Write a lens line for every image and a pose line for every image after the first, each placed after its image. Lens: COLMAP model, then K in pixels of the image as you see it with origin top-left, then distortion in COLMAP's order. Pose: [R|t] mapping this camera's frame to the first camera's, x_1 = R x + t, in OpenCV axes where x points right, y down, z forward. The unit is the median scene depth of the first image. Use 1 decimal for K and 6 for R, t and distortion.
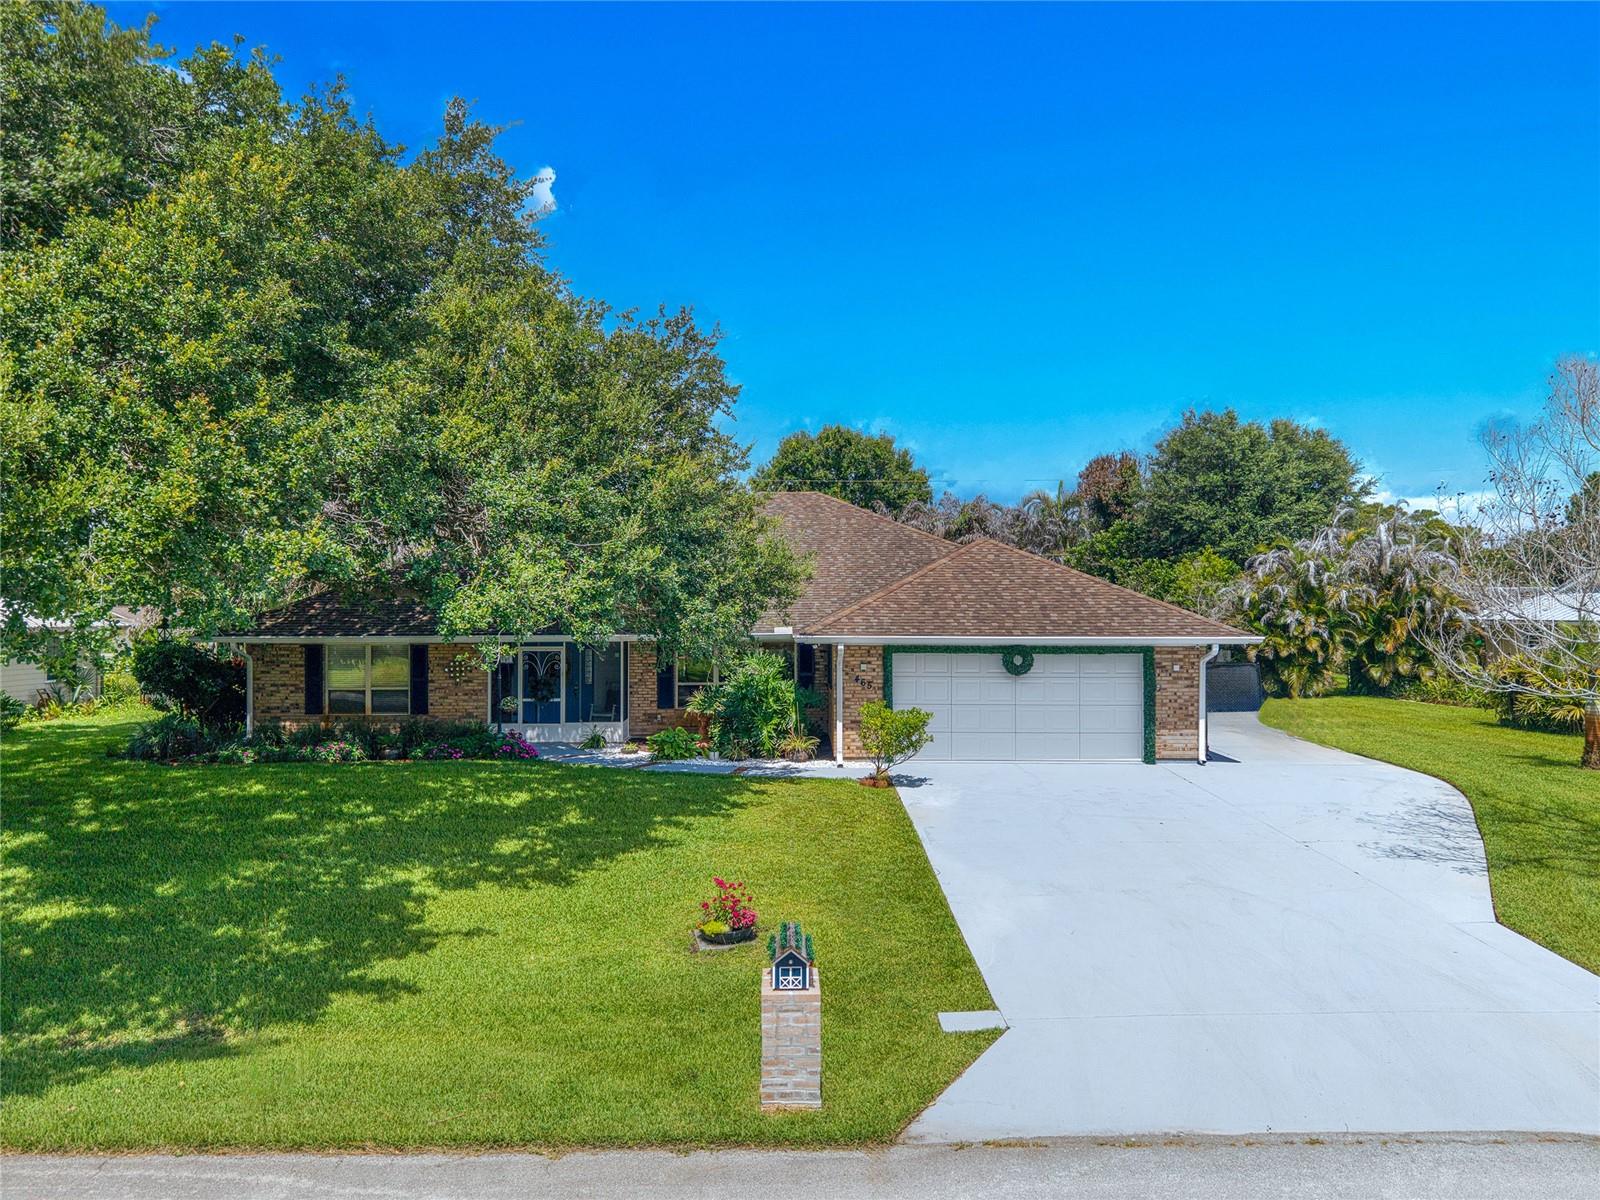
lens RADIAL K [[1063.8, 0, 800.0], [0, 1063.8, 600.0], [0, 0, 1]] dist [0.051202, -0.042780]
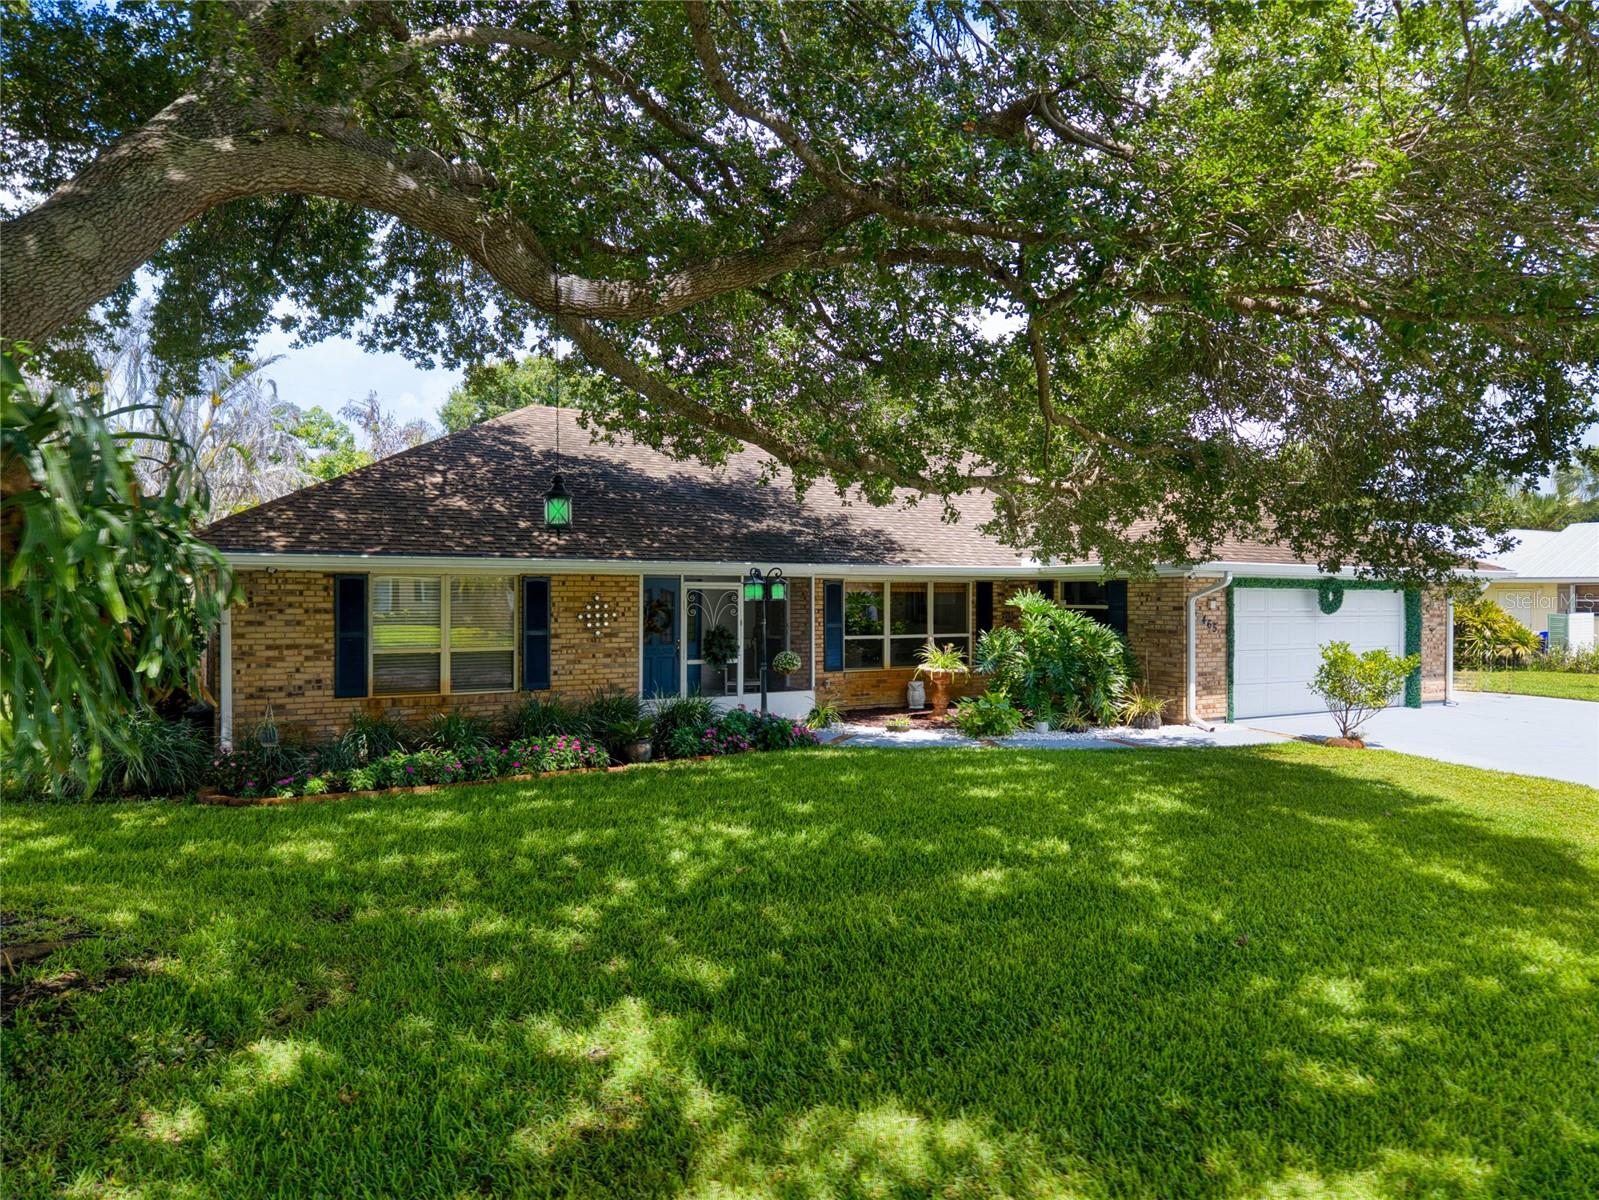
lens RADIAL K [[1063.1, 0, 799.5], [0, 1063.1, 600.0], [0, 0, 1]] dist [0.051202, -0.042780]
pose [[0.878512, 0.001731, 0.477717, -0.582671], [-0.008595, 0.999889, 0.012182, 0.052518], [-0.477642, -0.014808, 0.878430, 0.442867]]
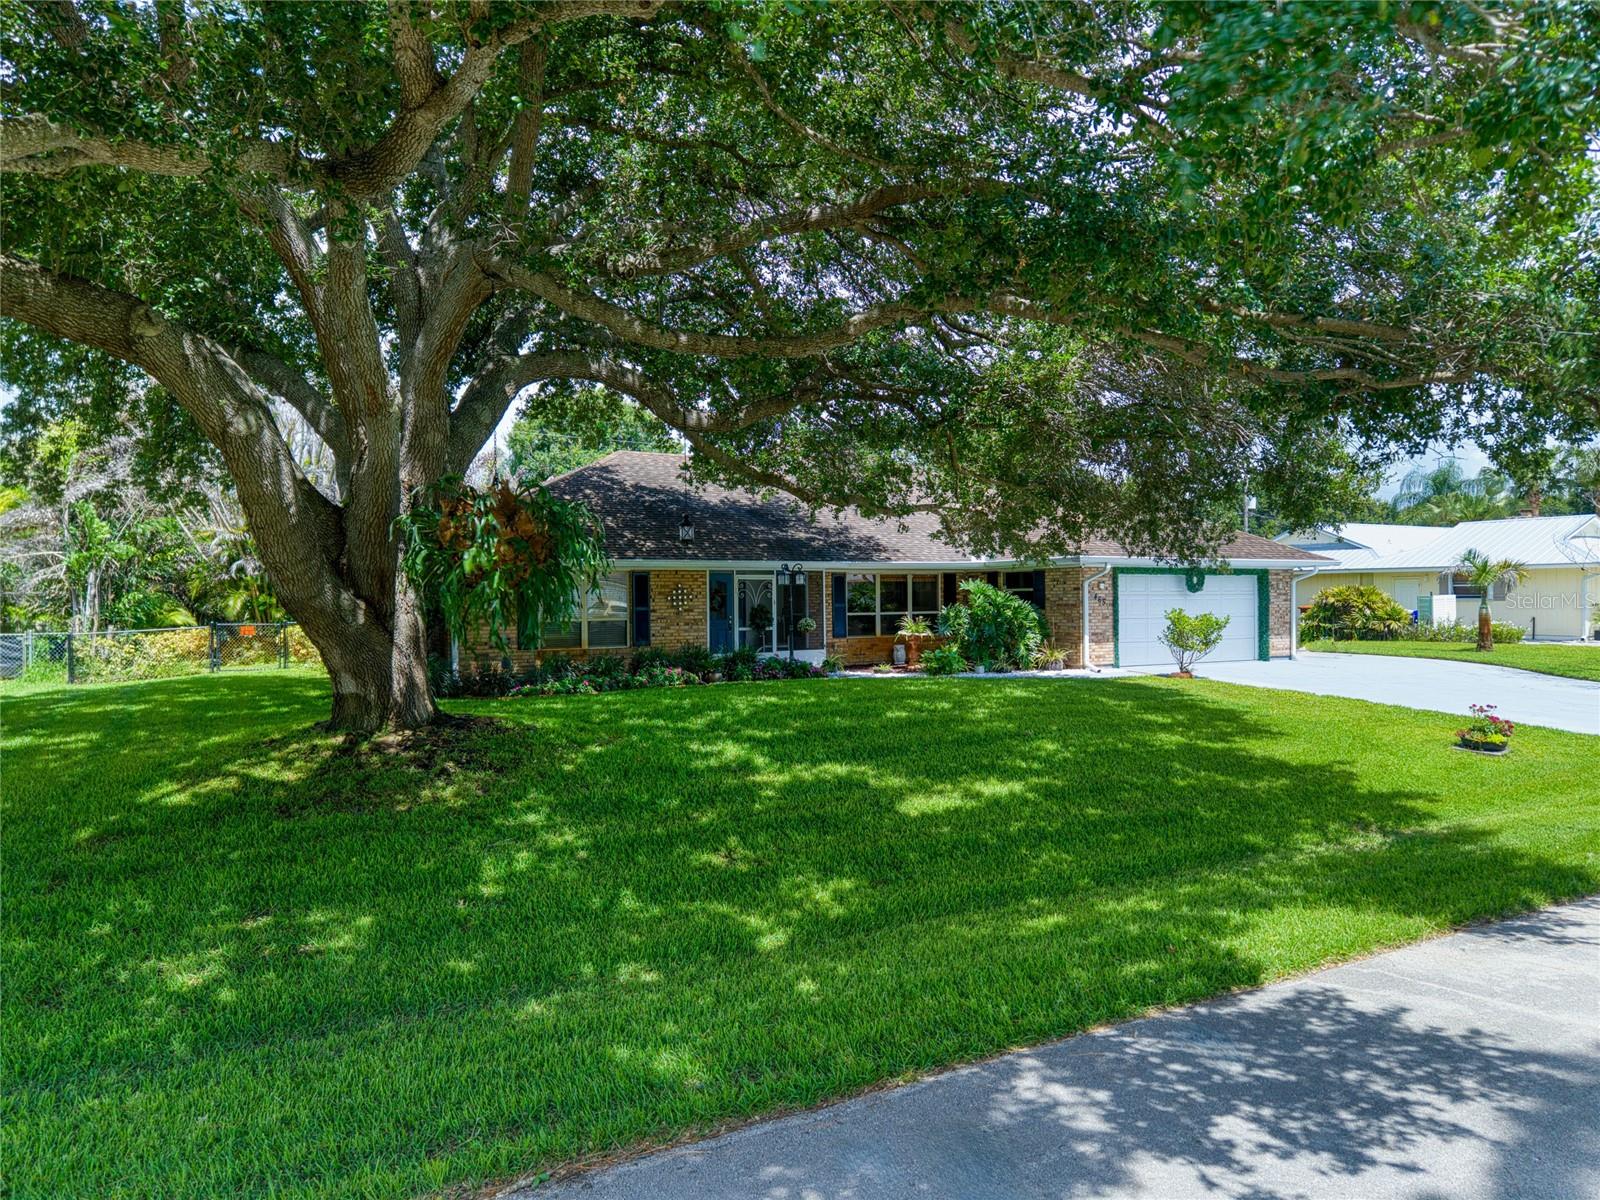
lens RADIAL K [[1069.1, 0, 795.7], [0, 1069.1, 610.9], [0, 0, 1]] dist [0.089128, -0.137027]
pose [[0.888943, -0.011625, 0.457870, -0.749904], [0.003983, 0.999836, 0.017652, 0.067951], [-0.458000, -0.013868, 0.888844, 0.124144]]
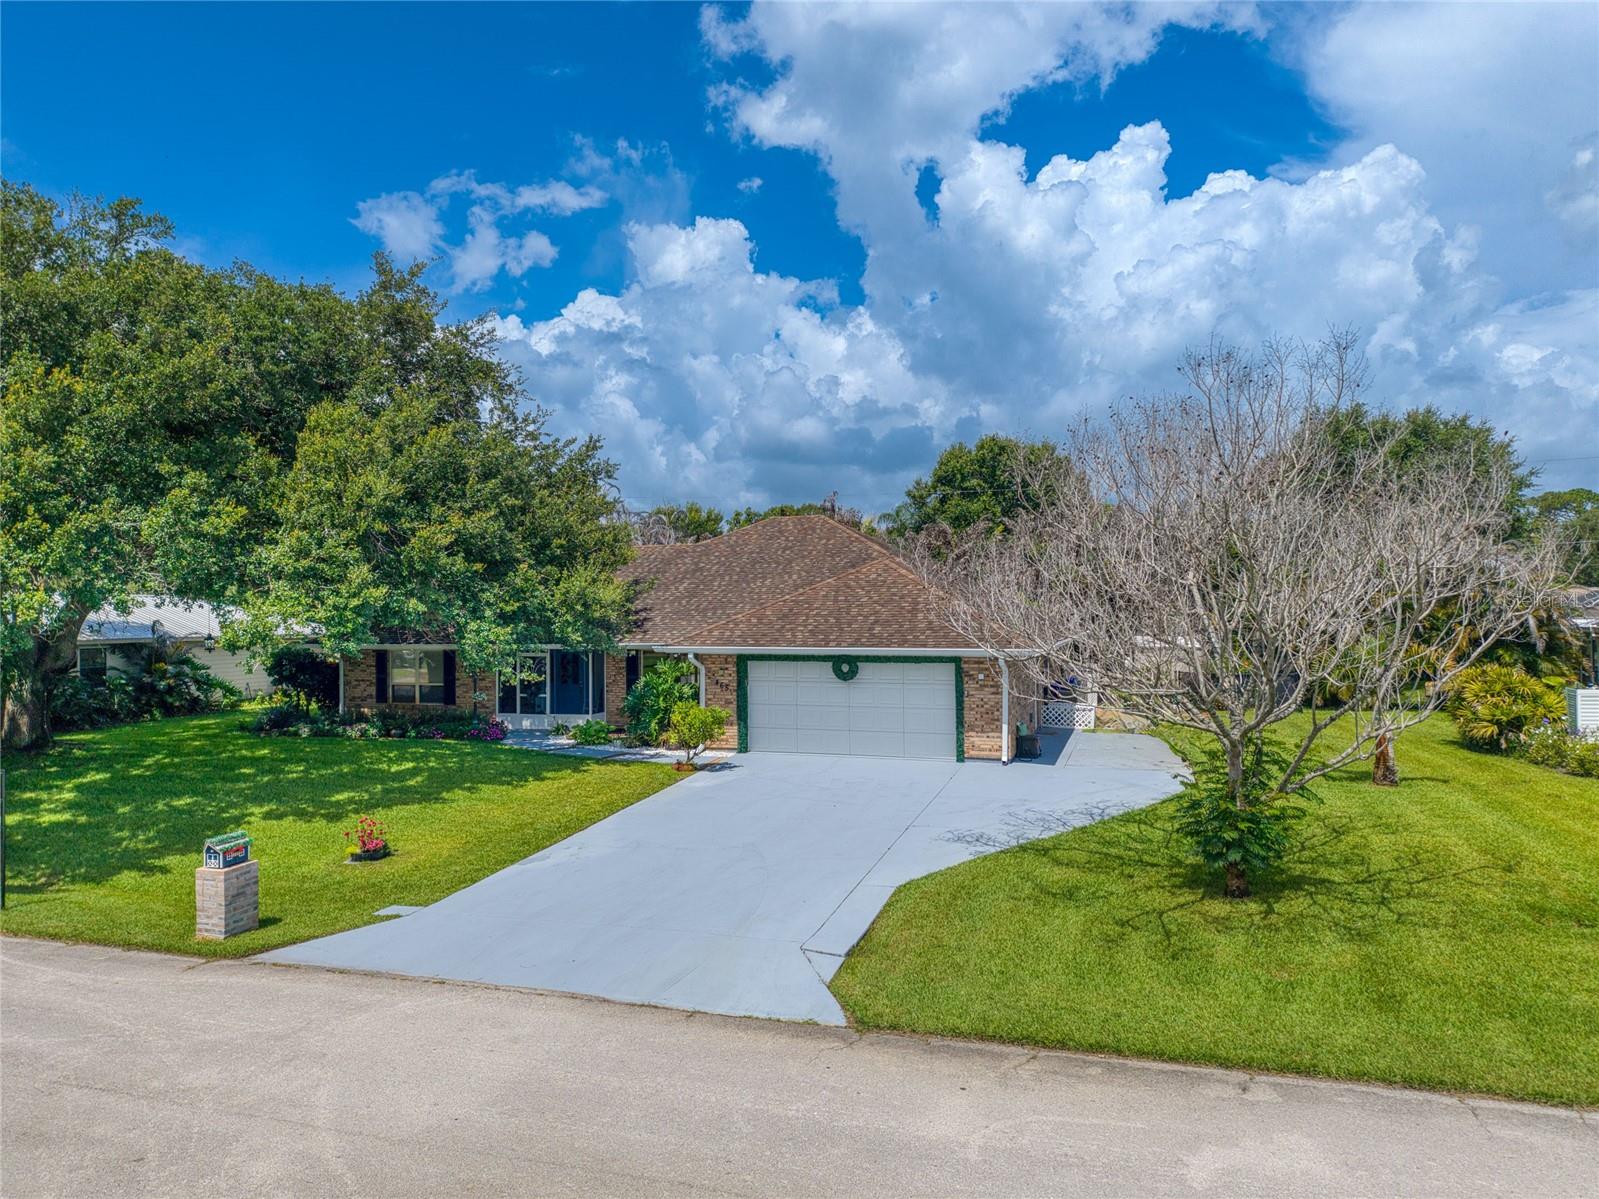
lens RADIAL K [[1068.4, 0, 795.2], [0, 1068.4, 610.4], [0, 0, 1]] dist [0.089128, -0.137027]
pose [[0.945351, -0.006929, -0.325982, 0.528544], [0.010310, 0.999910, 0.008643, -0.016362], [0.325893, -0.011531, 0.945336, -0.110697]]
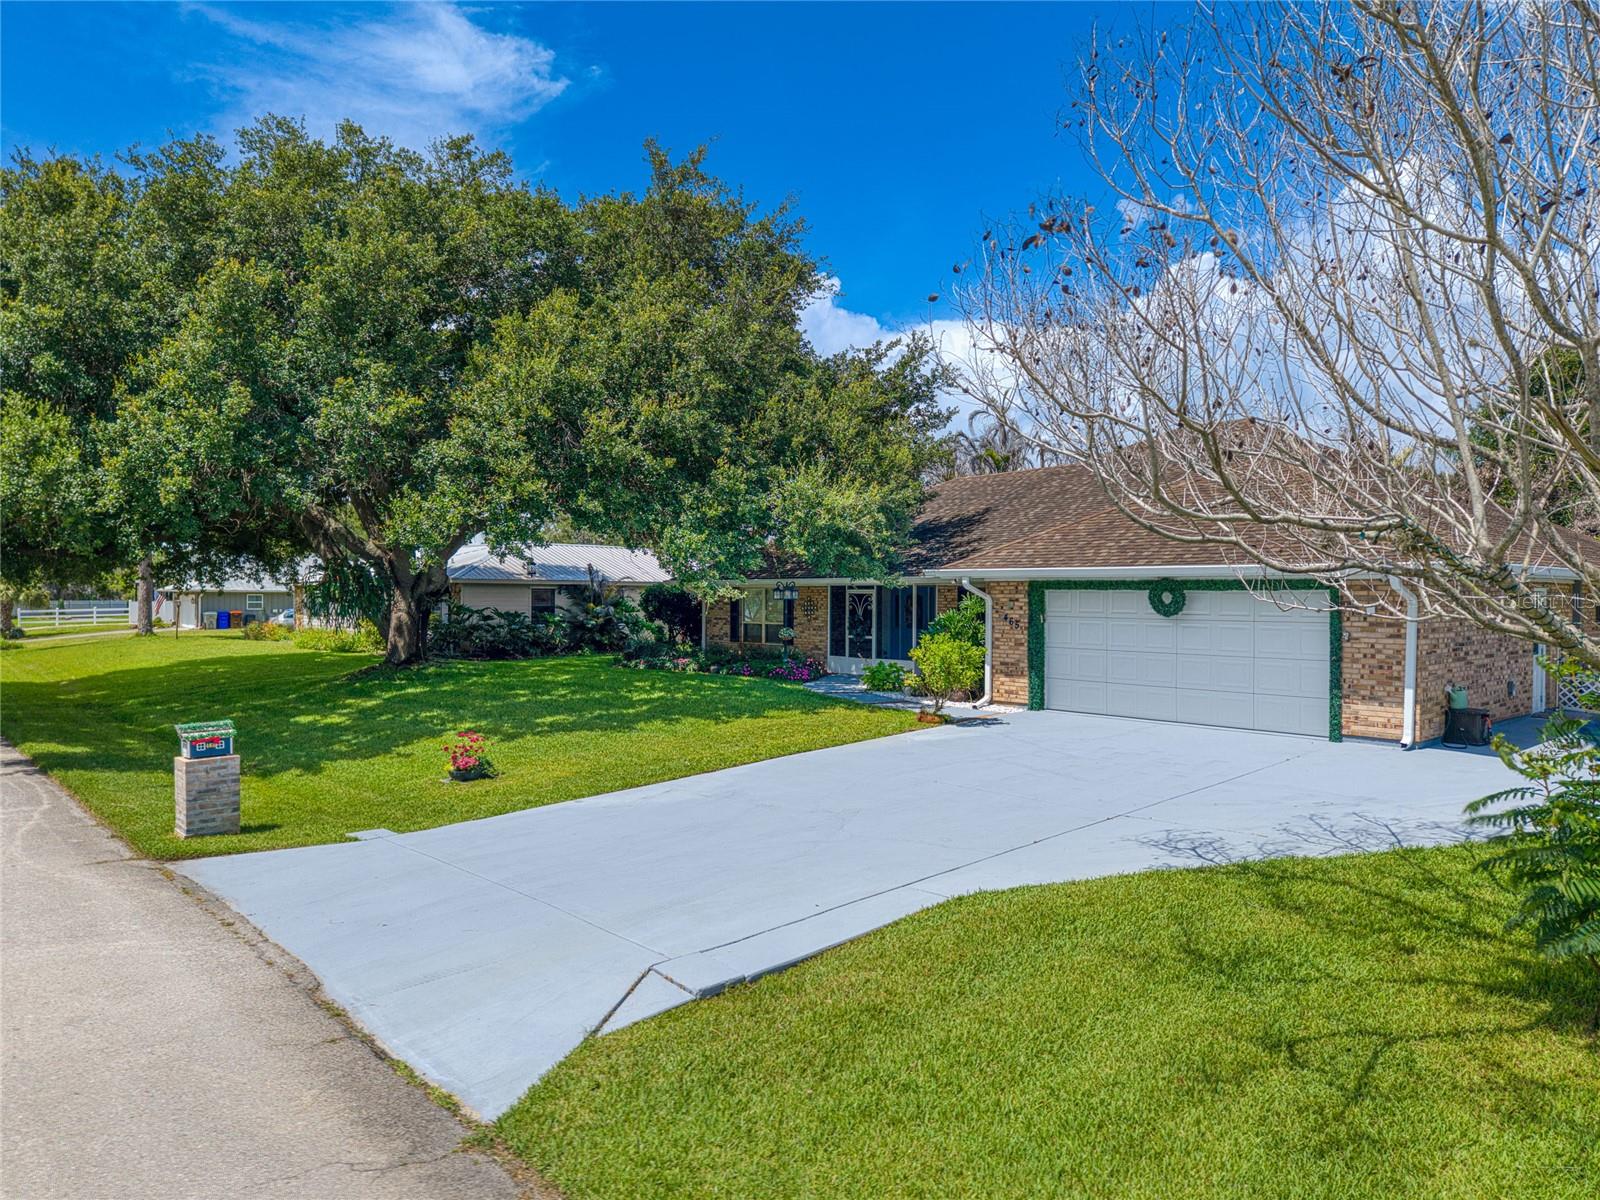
lens RADIAL K [[1063.8, 0, 800.0], [0, 1063.8, 600.0], [0, 0, 1]] dist [0.051202, -0.042780]
pose [[0.656586, 0.006199, -0.754226, 0.634916], [0.002384, 0.999944, 0.010293, 0.048862], [0.754248, -0.008556, 0.656534, 0.250320]]
